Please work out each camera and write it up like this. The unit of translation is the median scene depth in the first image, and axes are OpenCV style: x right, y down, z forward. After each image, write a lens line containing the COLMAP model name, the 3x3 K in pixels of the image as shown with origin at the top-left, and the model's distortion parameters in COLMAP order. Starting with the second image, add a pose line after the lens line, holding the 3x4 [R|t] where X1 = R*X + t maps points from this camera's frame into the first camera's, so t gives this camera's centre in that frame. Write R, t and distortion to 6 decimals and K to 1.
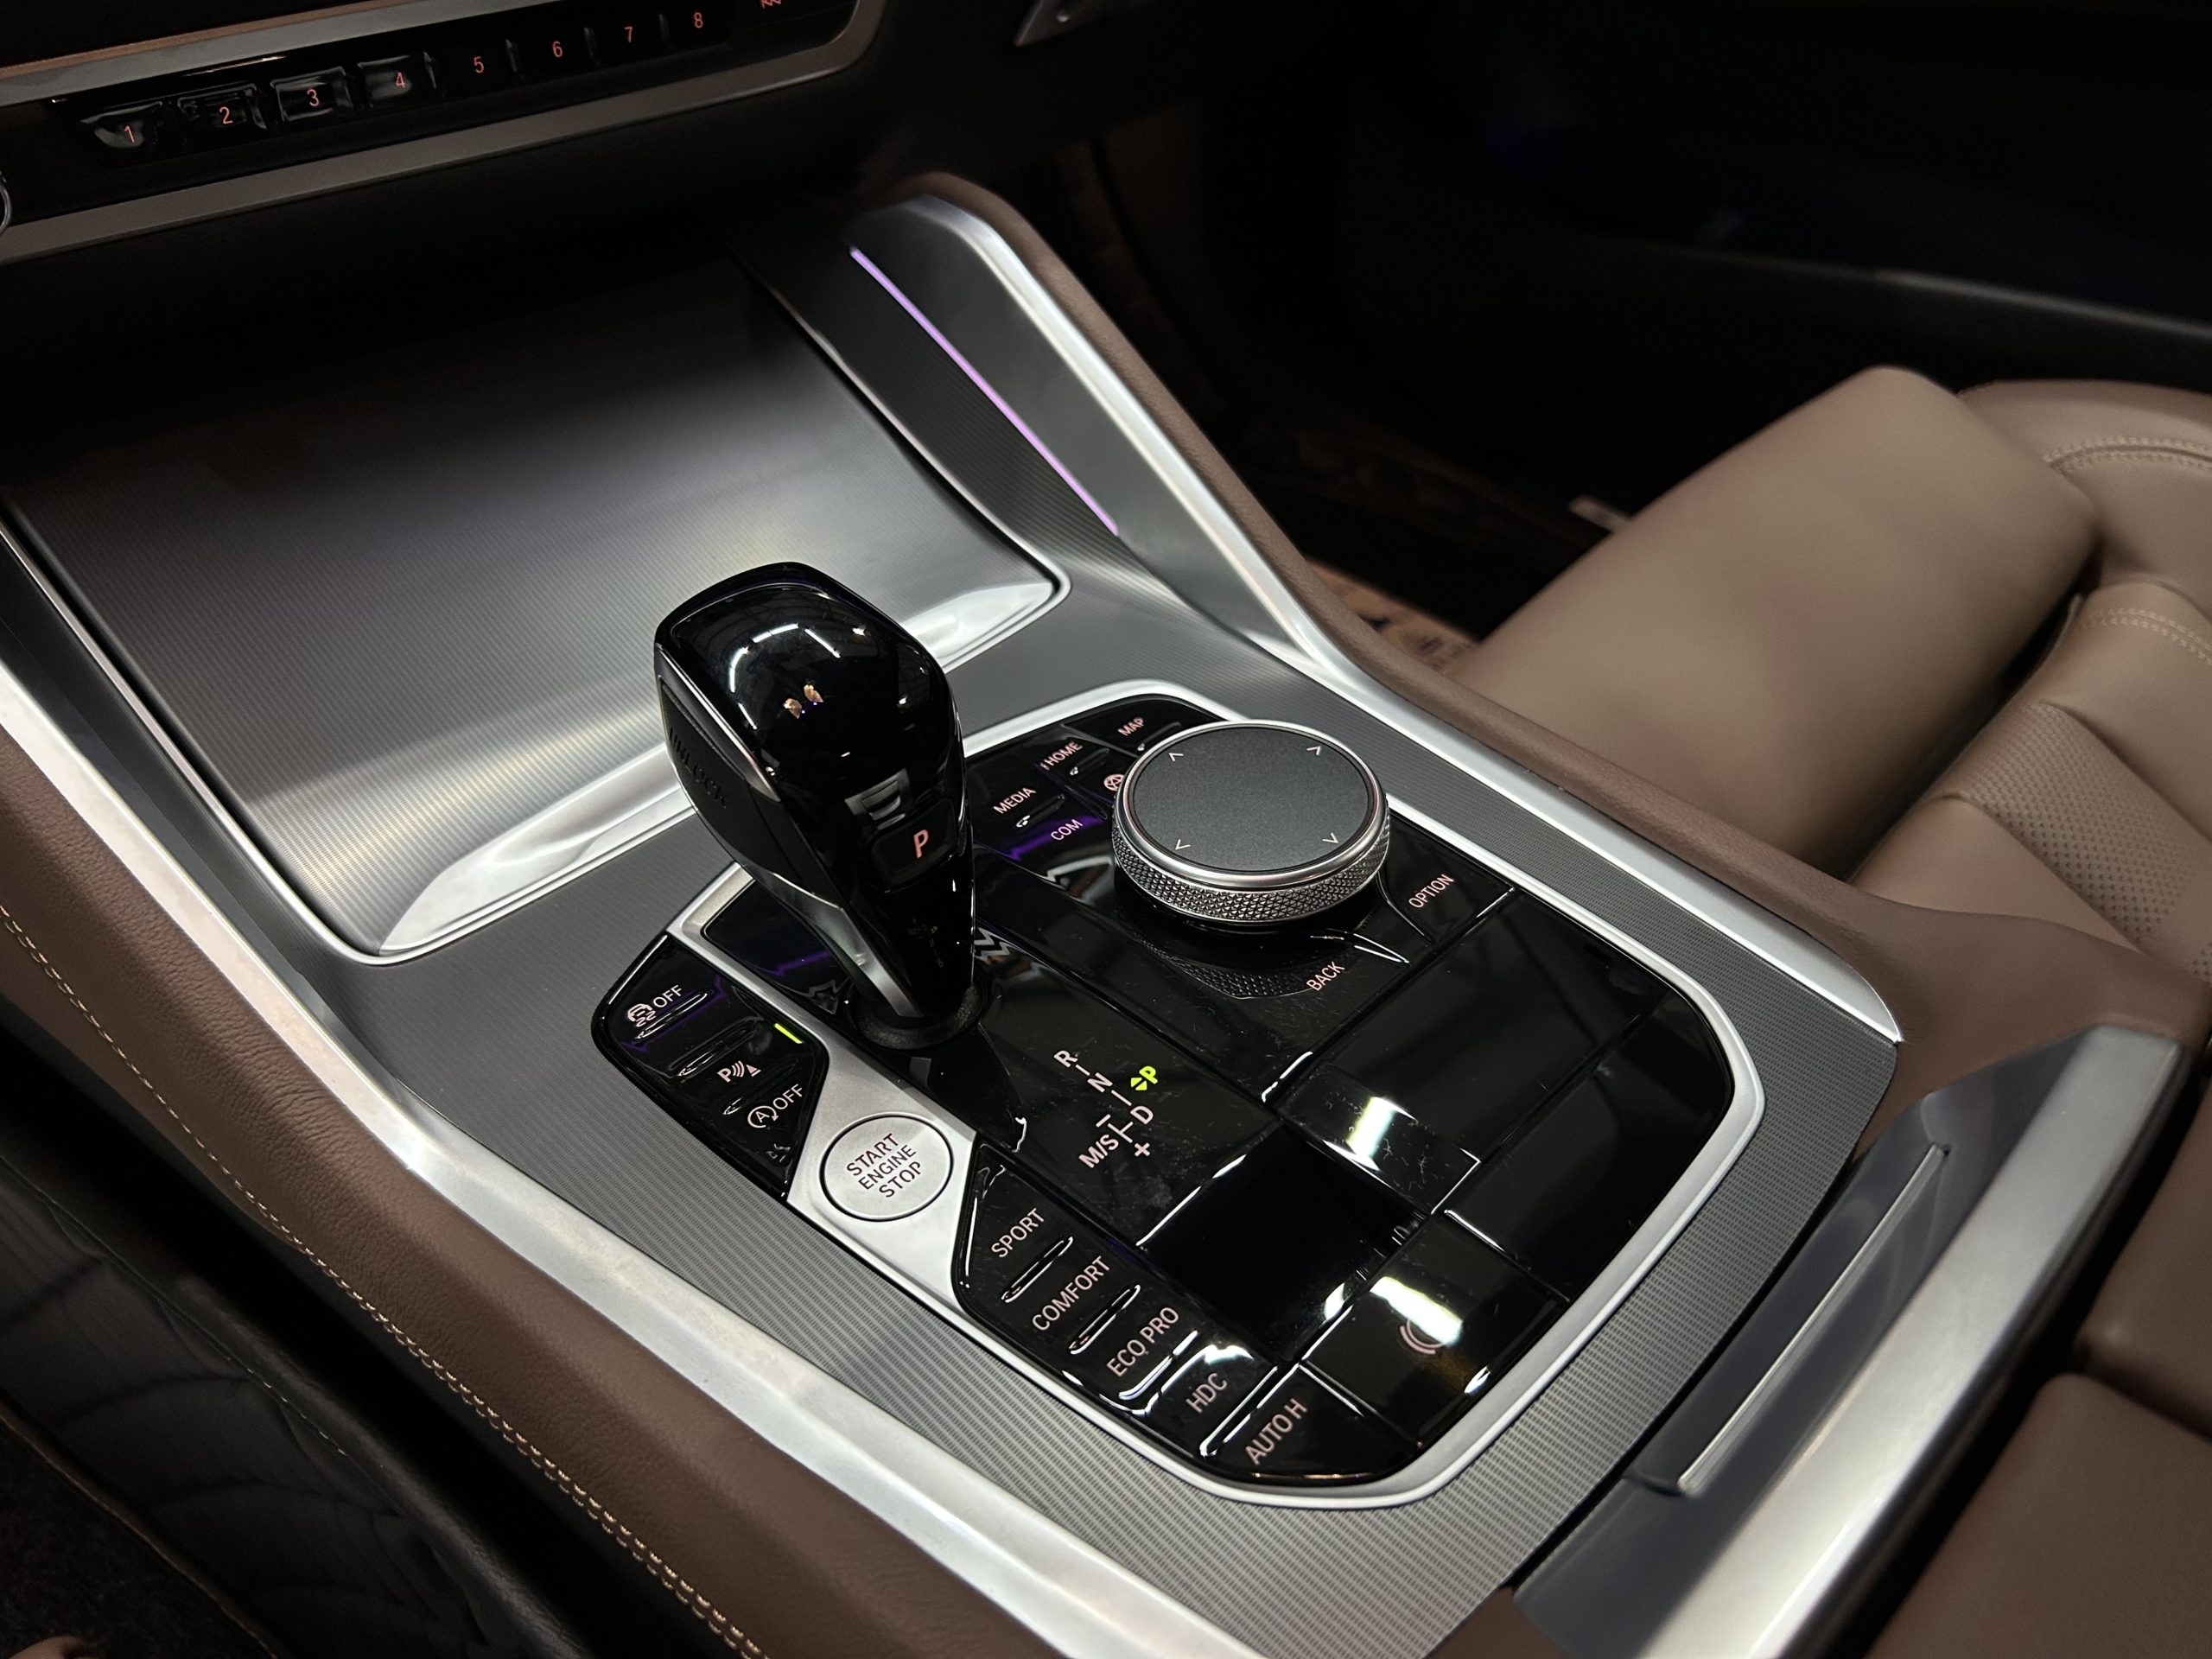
lens RADIAL K [[1668.3, 0, 1095.2], [0, 1668.3, 824.5], [0, 0, 1]] dist [0.057155, 0.000539]
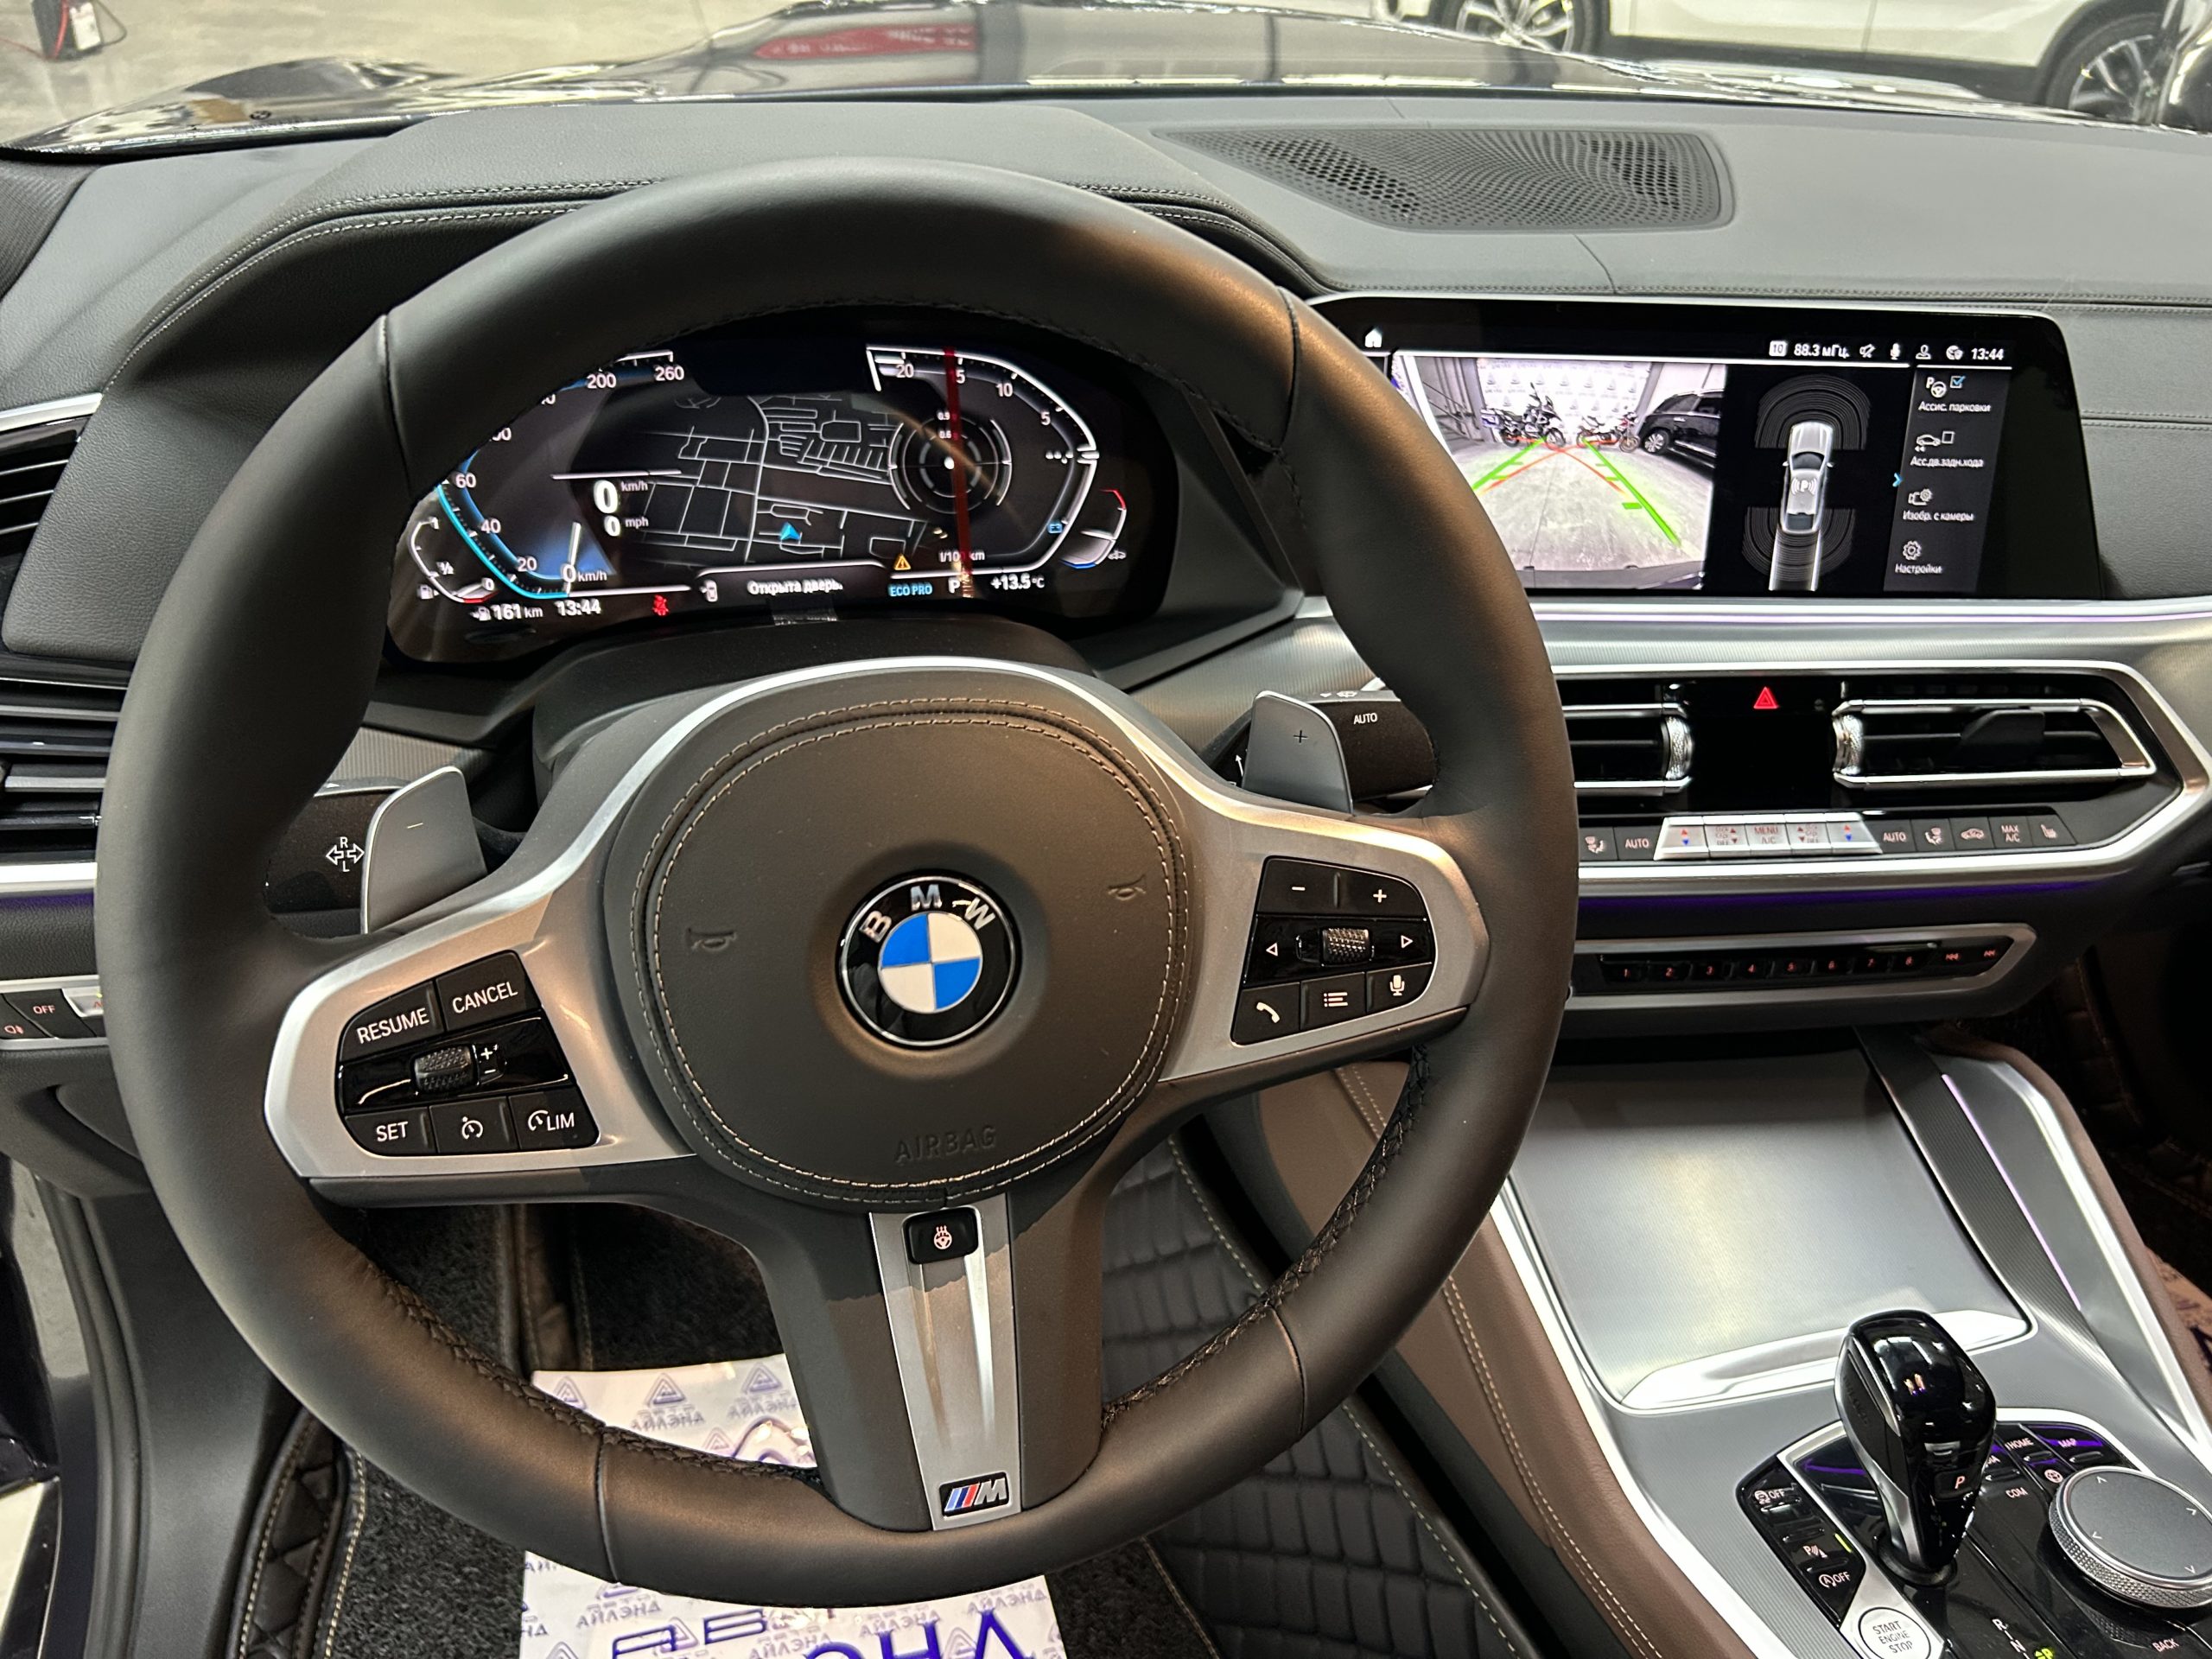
lens RADIAL K [[1663.4, 0, 1125.3], [0, 1663.4, 839.4], [0, 0, 1]] dist [0.042291, -0.042366]
pose [[0.860672, 0.273537, -0.429443, -0.277493], [-0.361965, 0.921886, -0.138232, -0.050858], [0.358086, 0.274415, 0.892452, -1.182656]]
